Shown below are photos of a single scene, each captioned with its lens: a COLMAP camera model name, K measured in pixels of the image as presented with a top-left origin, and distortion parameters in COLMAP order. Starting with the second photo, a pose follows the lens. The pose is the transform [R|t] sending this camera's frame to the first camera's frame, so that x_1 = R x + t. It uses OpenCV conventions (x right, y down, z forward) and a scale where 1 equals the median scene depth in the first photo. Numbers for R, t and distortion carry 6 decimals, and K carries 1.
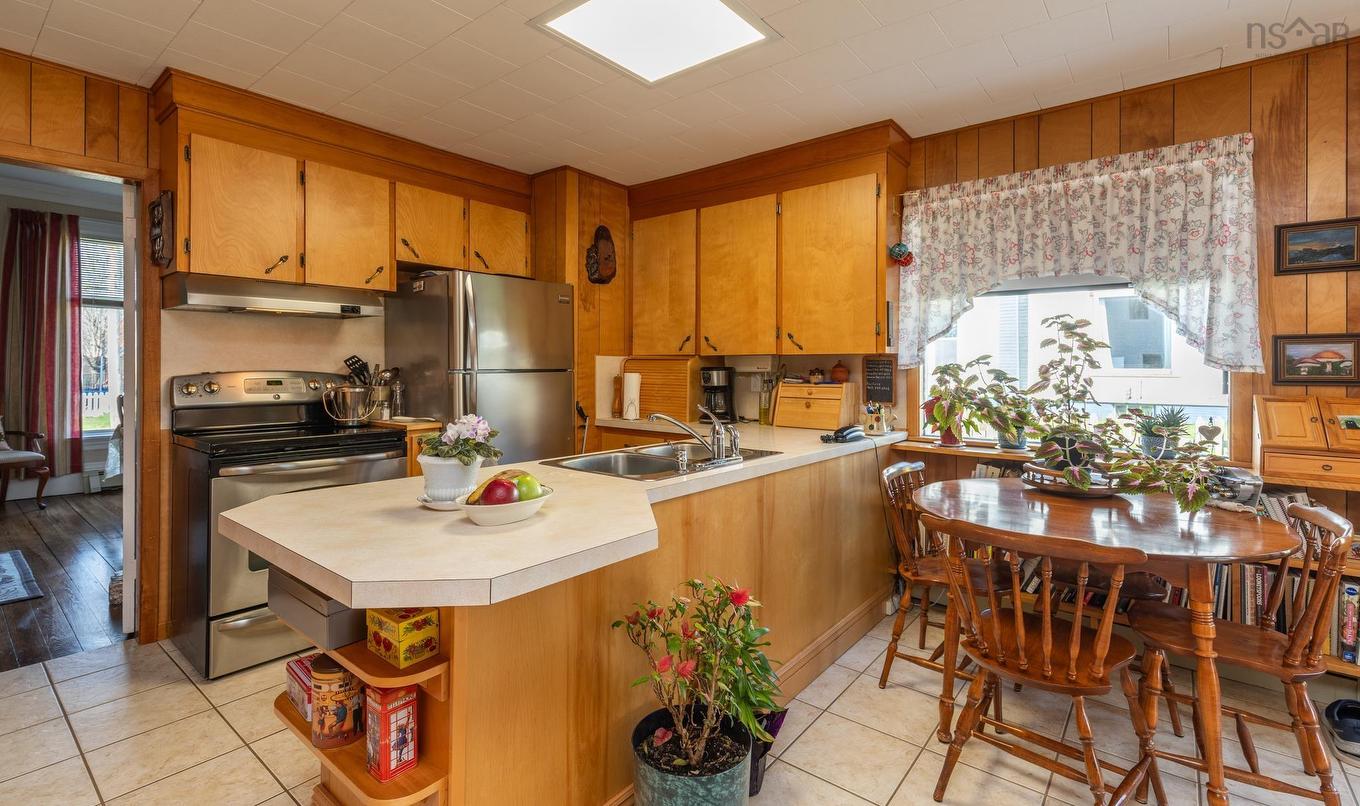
lens RADIAL K [[609.7, 0, 676.0], [0, 609.7, 371.5], [0, 0, 1]] dist [0.001381, -0.000007]
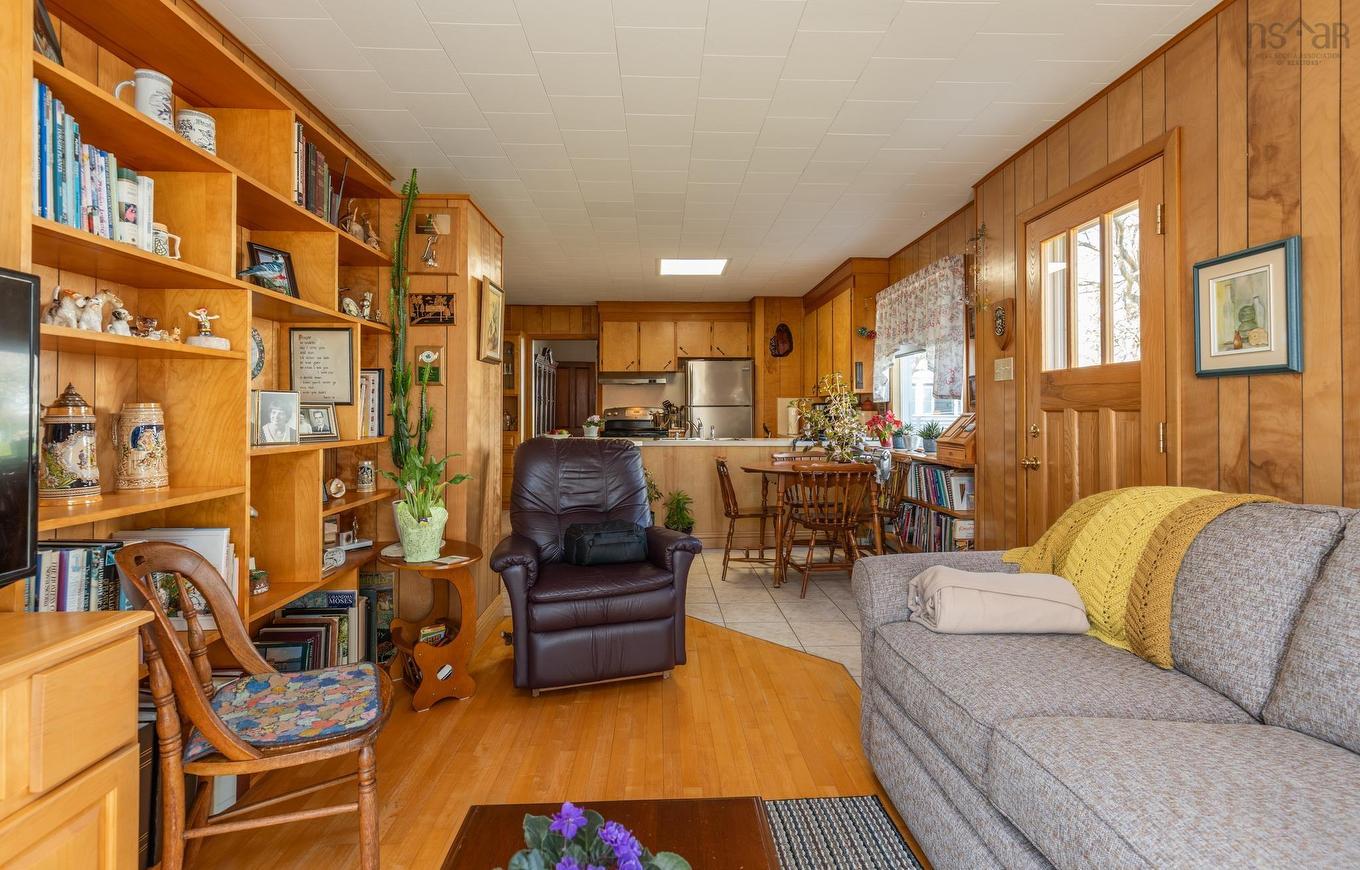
lens RADIAL K [[618.2, 0, 676.2], [0, 618.2, 406.3], [0, 0, 1]] dist [0.002025, -0.000088]
pose [[0.649529, -0.009418, -0.760279, 1.292276], [-0.001163, 0.999910, -0.013380, 0.029353], [0.760336, 0.009575, 0.649459, -0.483713]]
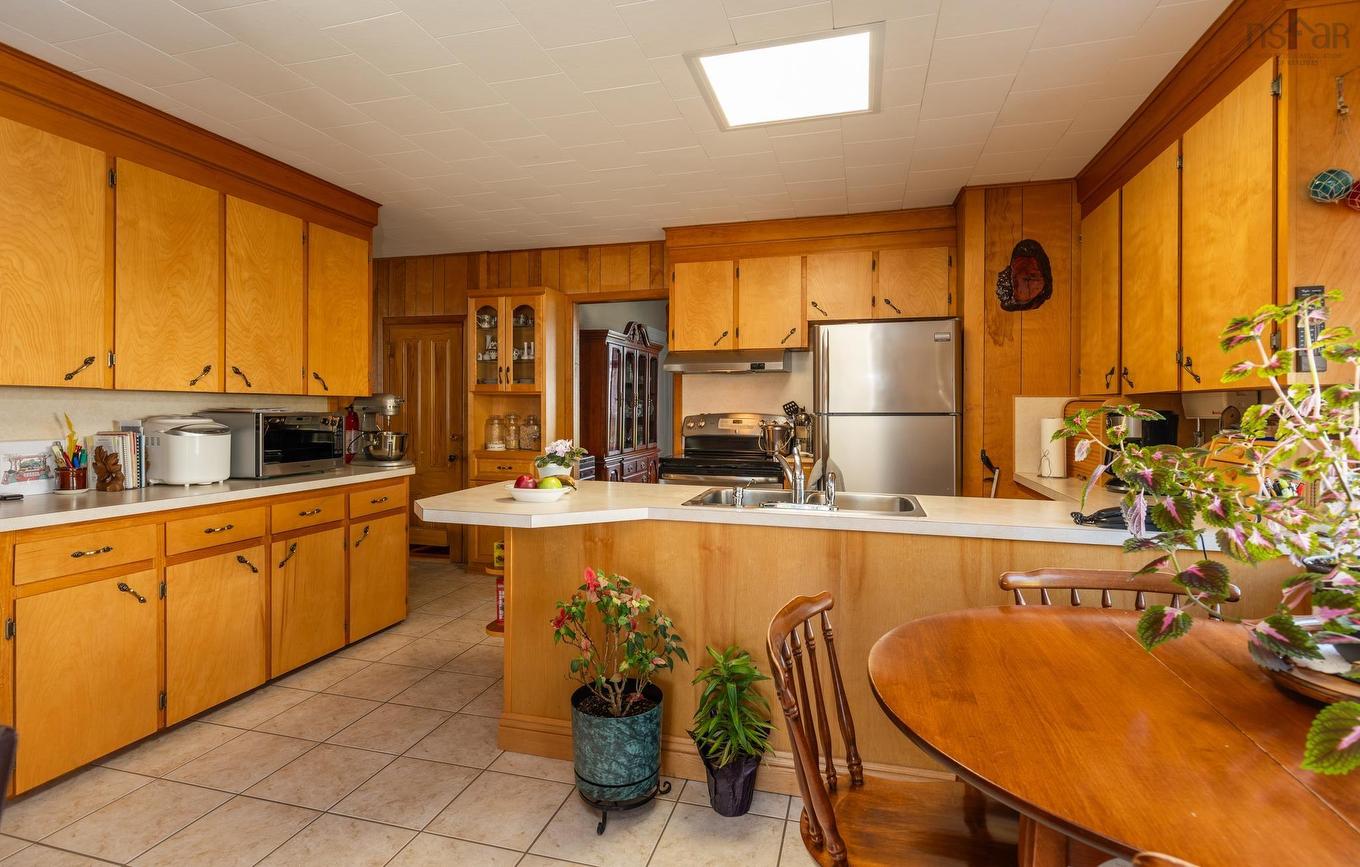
lens RADIAL K [[655.9, 0, 675.3], [0, 655.9, 408.2], [0, 0, 1]] dist [0.002062, -0.000170]
pose [[0.391647, -0.002067, -0.920113, 0.639556], [-0.007053, 0.999961, -0.005248, -0.002525], [0.920089, 0.008545, 0.391617, 0.268551]]
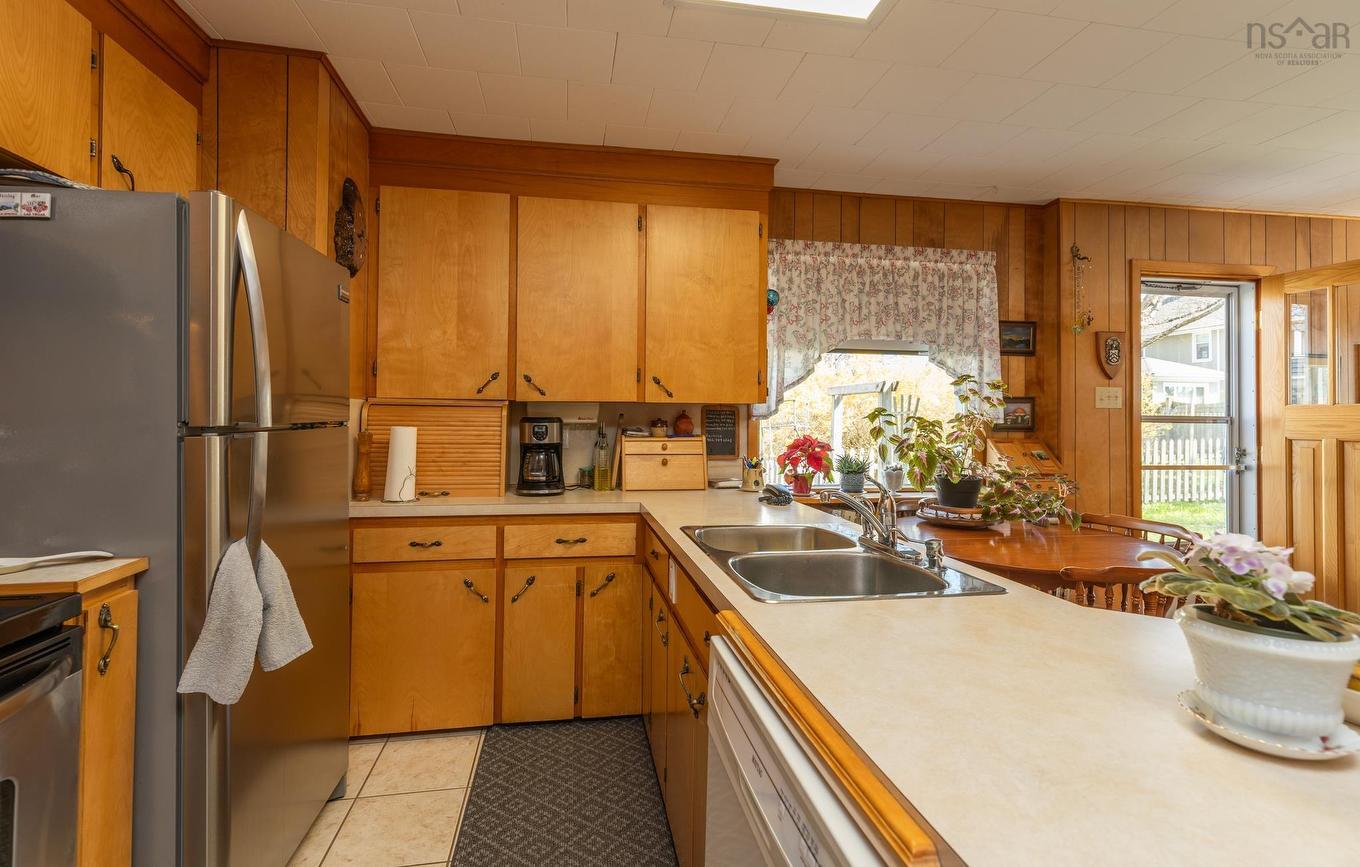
lens RADIAL K [[618.2, 0, 676.2], [0, 618.2, 404.8], [0, 0, 1]] dist [0.002025, -0.000088]
pose [[0.659344, 0.014384, 0.751704, -0.449739], [0.000165, 0.999814, -0.019276, -0.009386], [-0.751841, 0.012833, 0.659219, 0.456115]]
